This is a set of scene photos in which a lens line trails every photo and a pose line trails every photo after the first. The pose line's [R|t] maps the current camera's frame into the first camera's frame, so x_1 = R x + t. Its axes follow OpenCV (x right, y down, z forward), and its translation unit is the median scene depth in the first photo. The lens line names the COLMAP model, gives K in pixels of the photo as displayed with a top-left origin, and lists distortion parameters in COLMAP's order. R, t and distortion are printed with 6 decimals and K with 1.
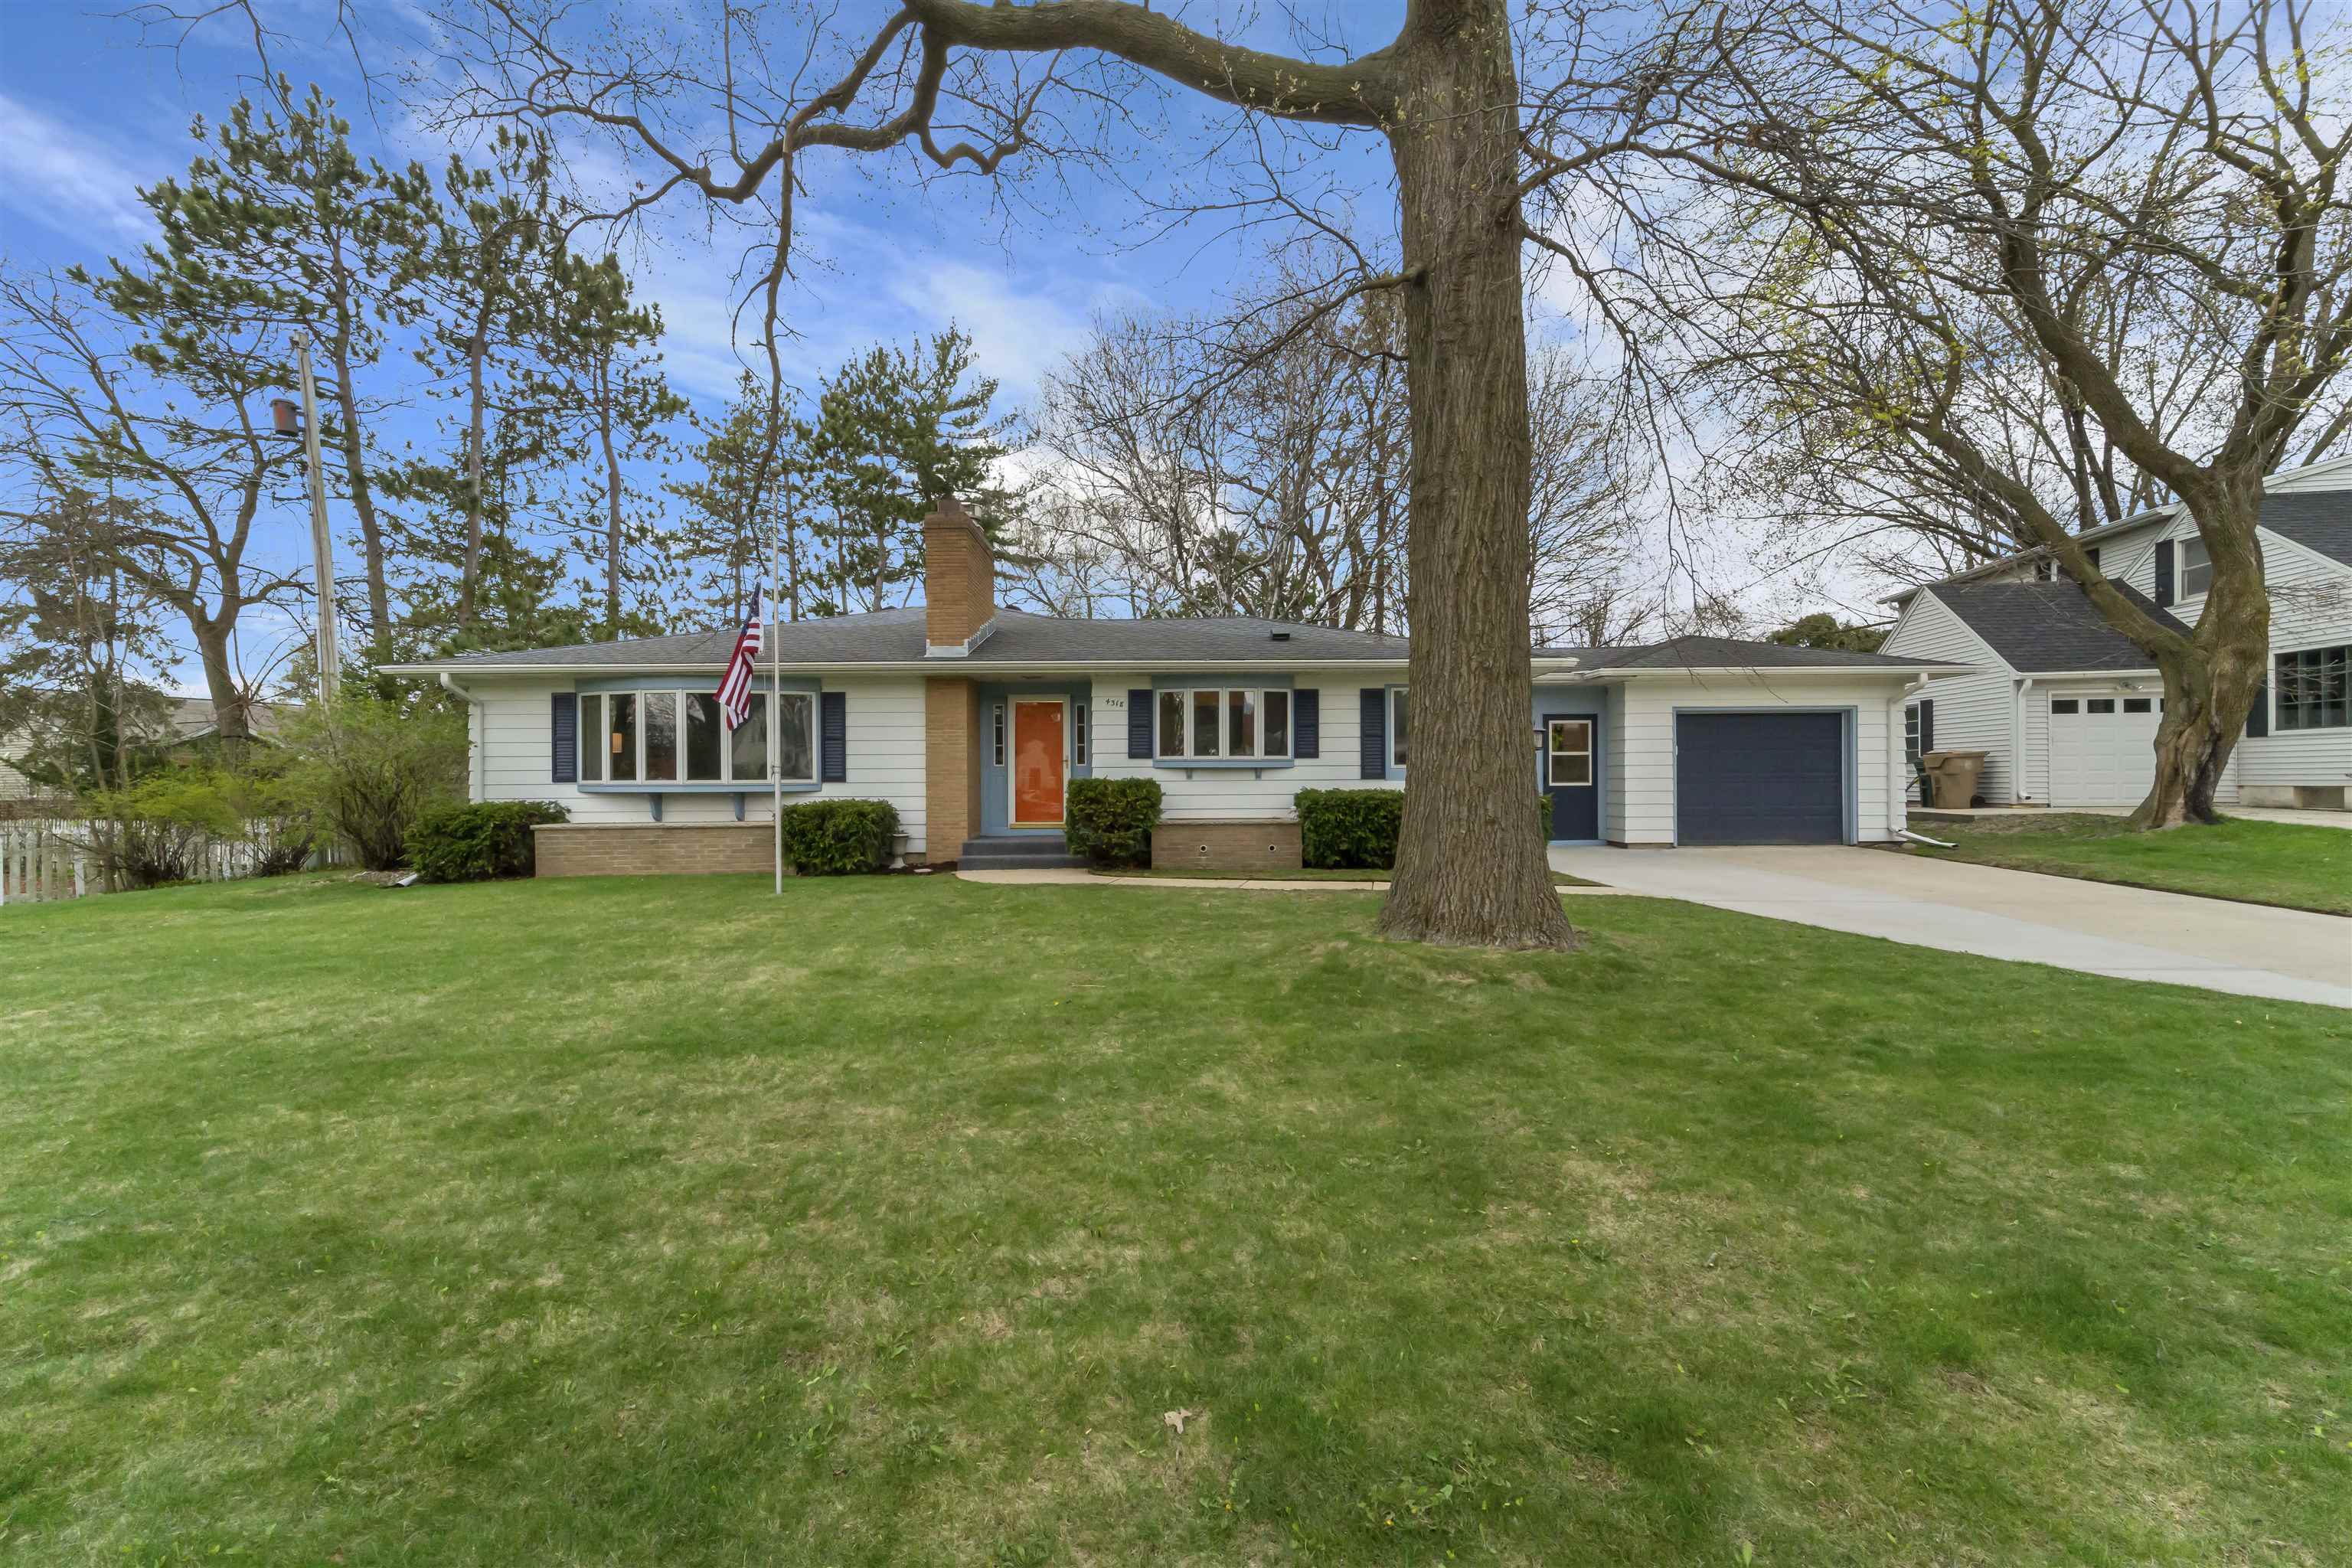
lens RADIAL K [[939.9, 0, 1179.1], [0, 939.9, 759.5], [0, 0, 1]] dist [-0.000116, -0.000362]
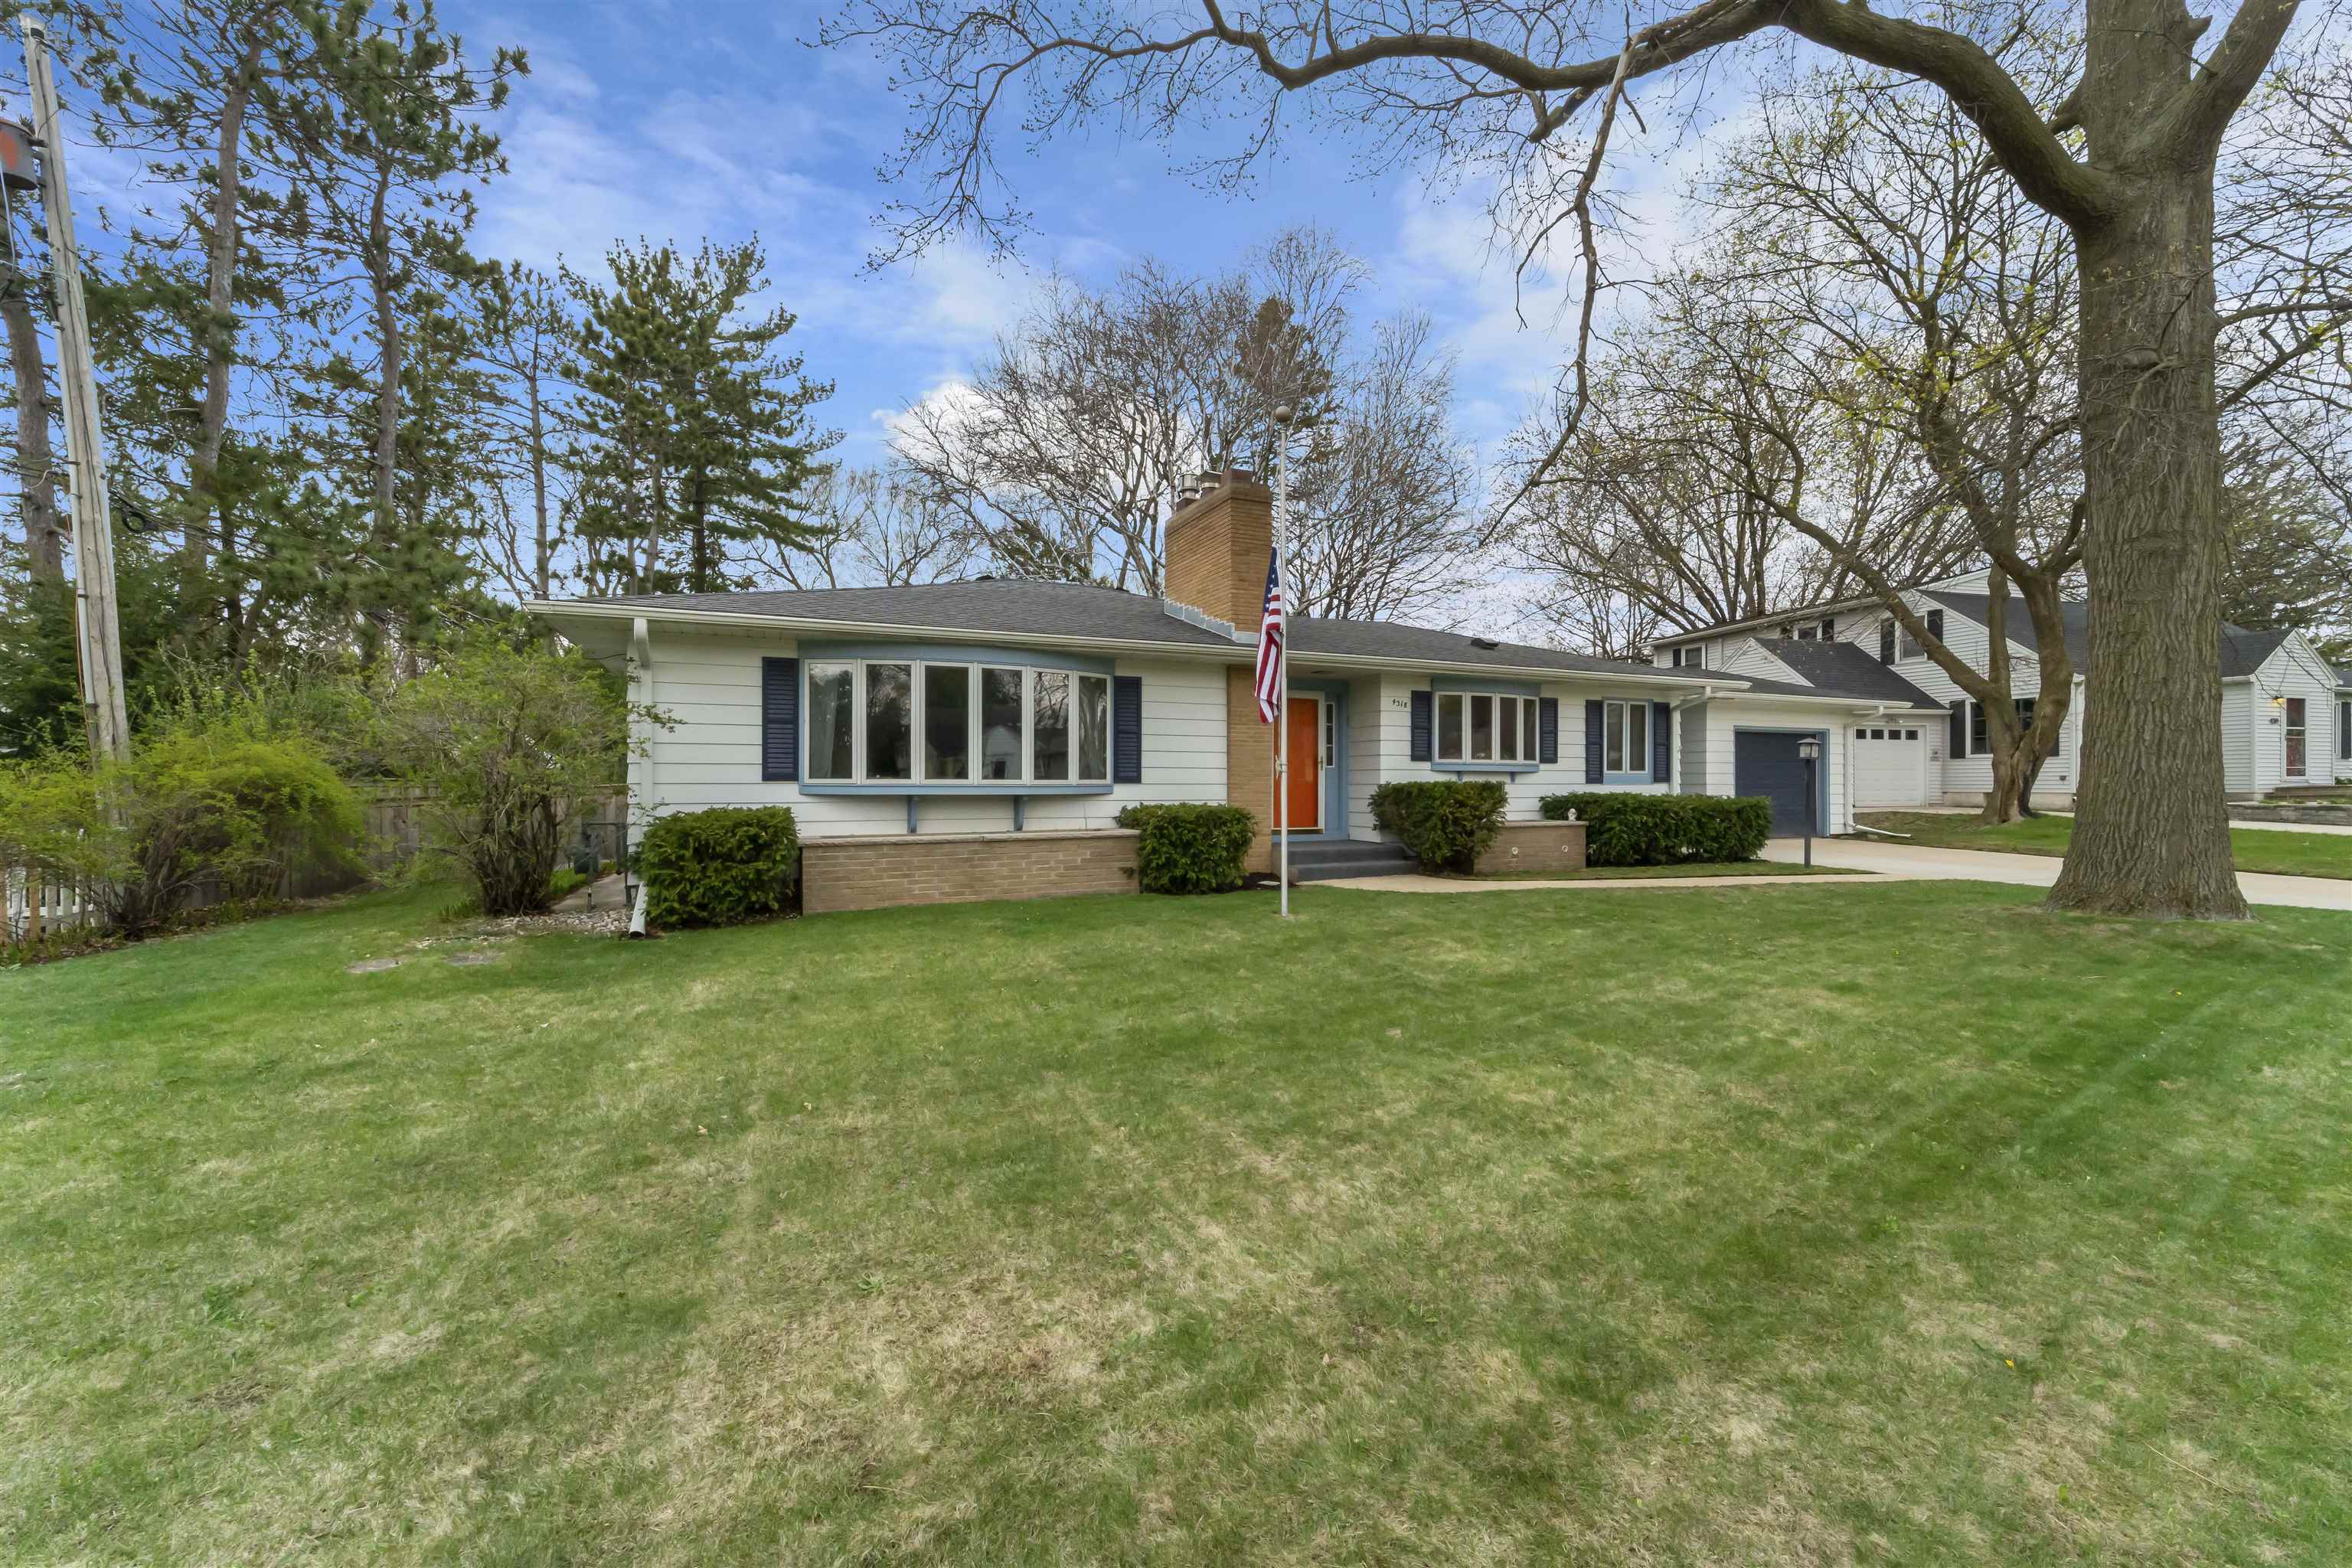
lens RADIAL K [[951.7, 0, 1186.9], [0, 951.7, 759.7], [0, 0, 1]] dist [-0.007141, 0.000018]
pose [[0.909767, 0.017026, 0.414771, -0.669467], [-0.014440, 0.999852, -0.009370, 0.010087], [-0.414869, 0.002535, 0.909878, 0.200525]]
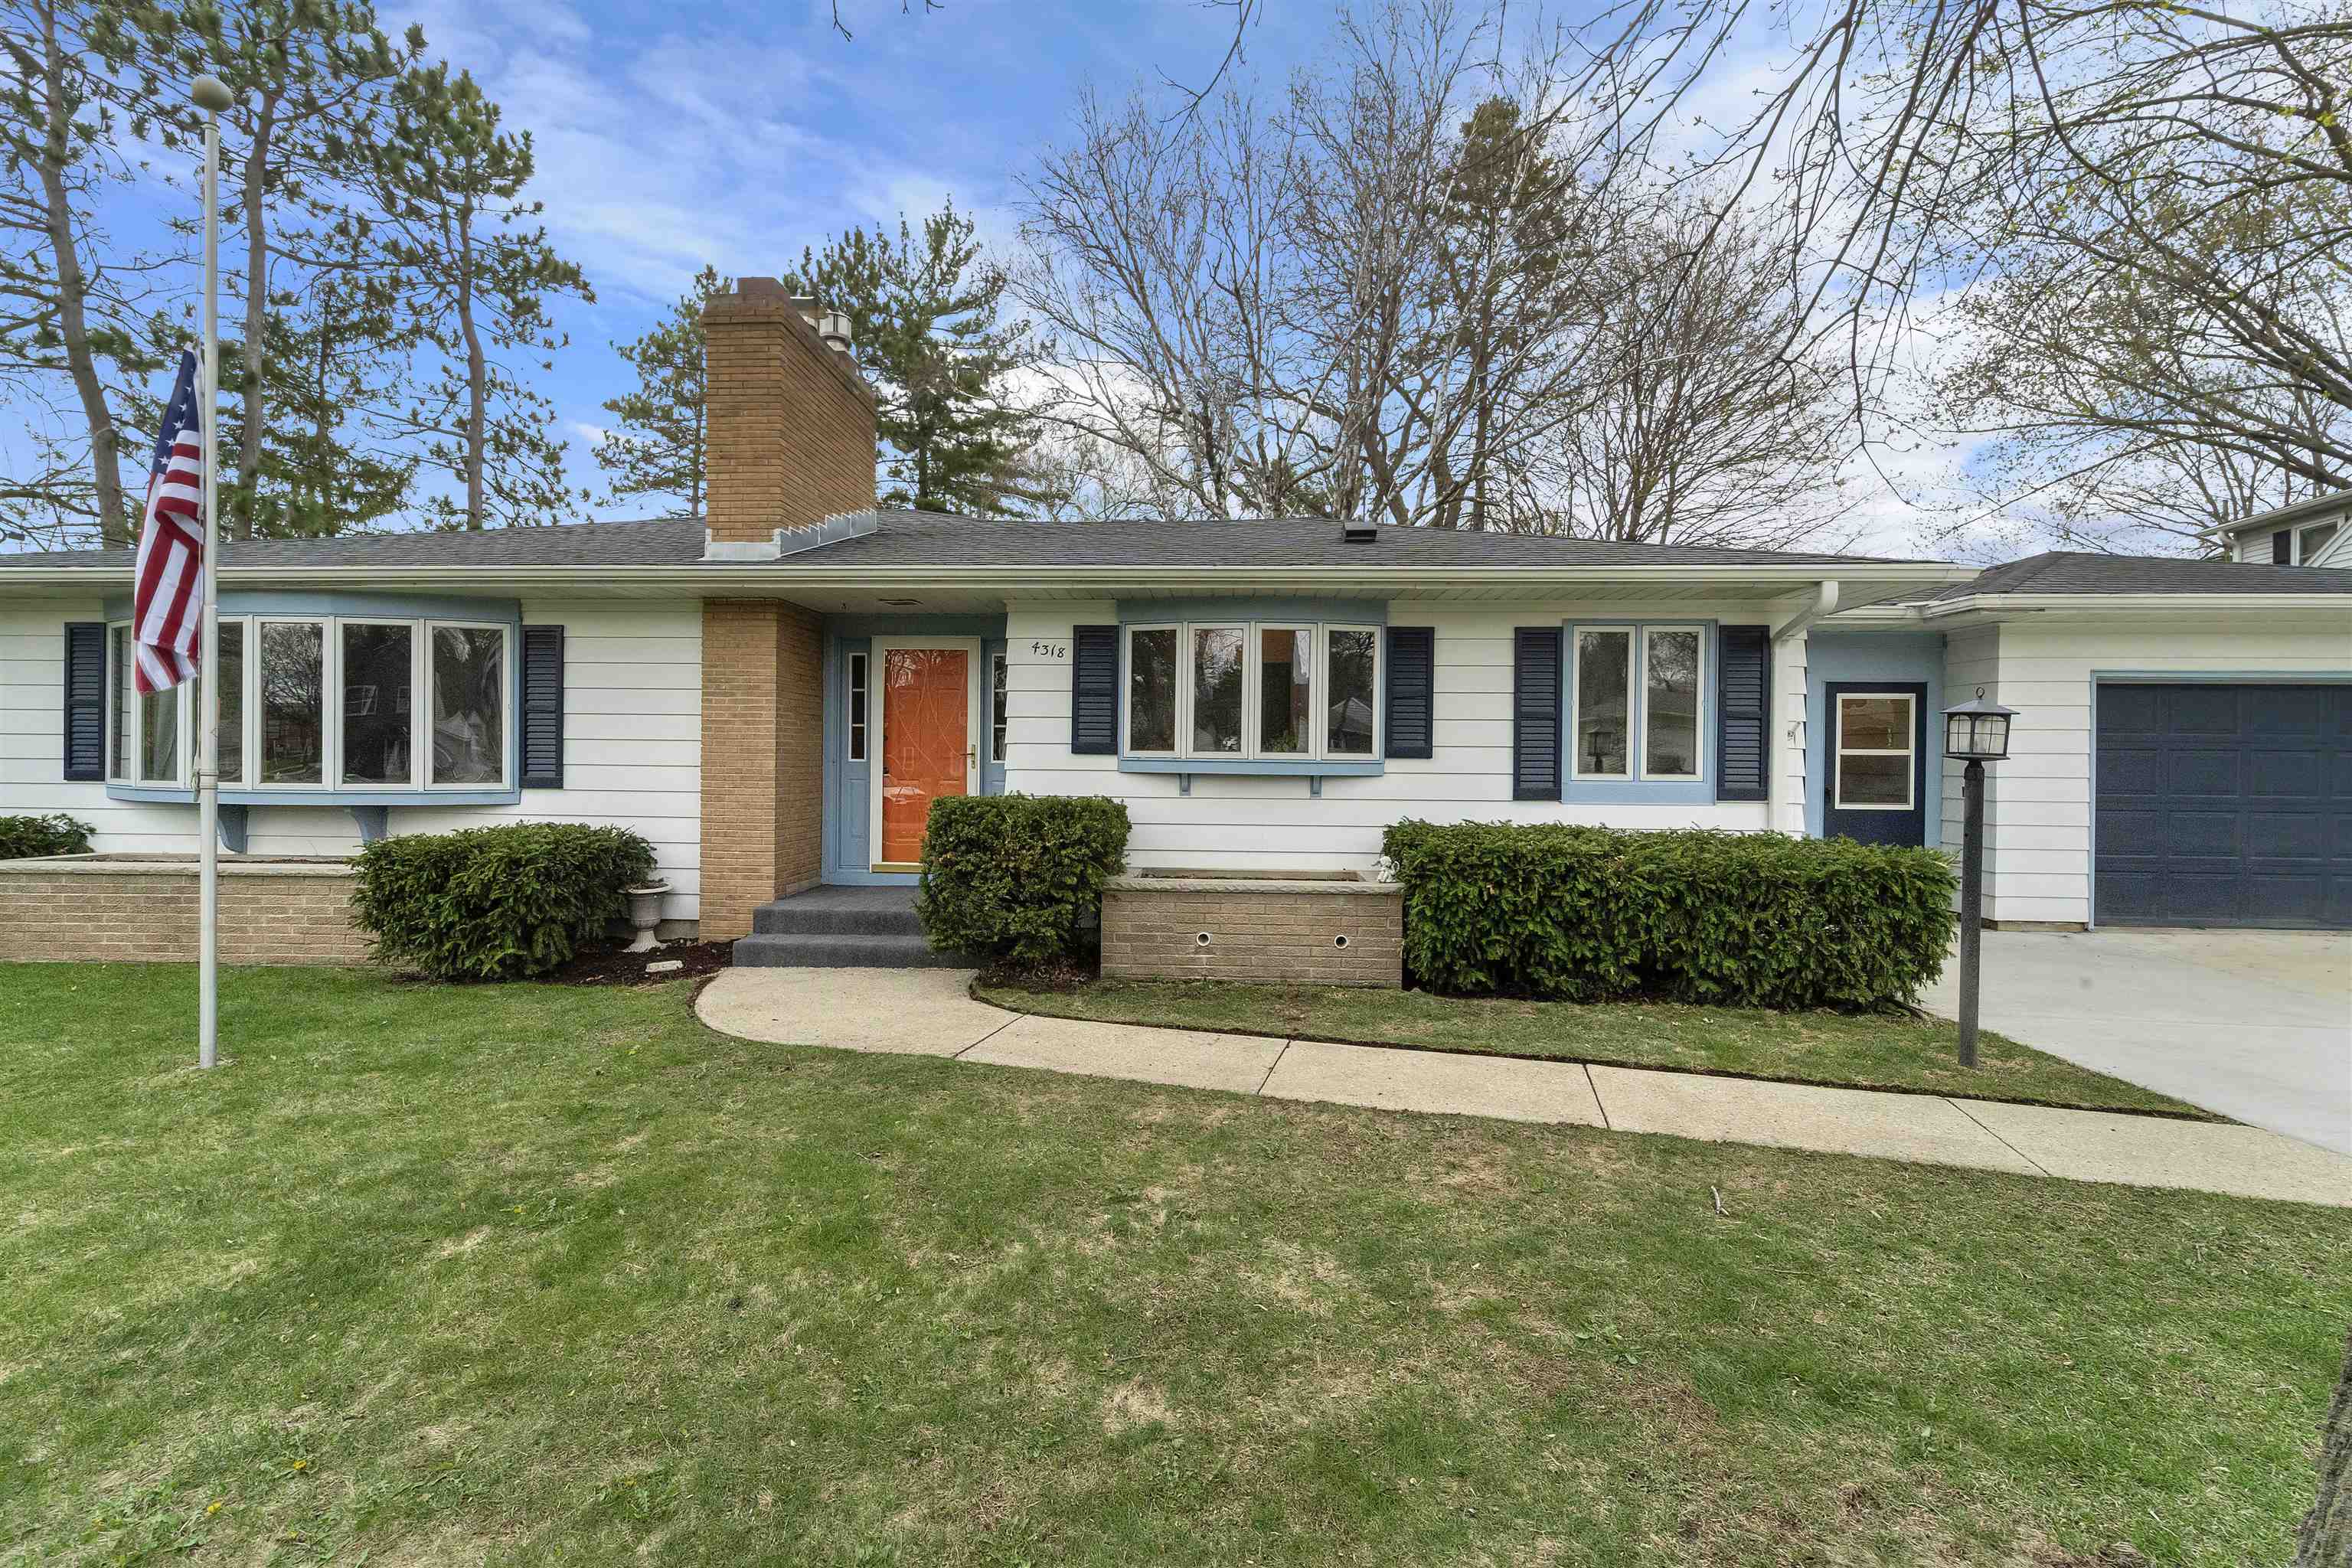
lens RADIAL K [[939.9, 0, 1179.1], [0, 939.9, 759.5], [0, 0, 1]] dist [-0.000116, -0.000362]
pose [[0.998307, 0.015774, -0.055987, 0.036799], [-0.014100, 0.999445, 0.030178, -0.014955], [0.056432, -0.029338, 0.997975, 0.468339]]
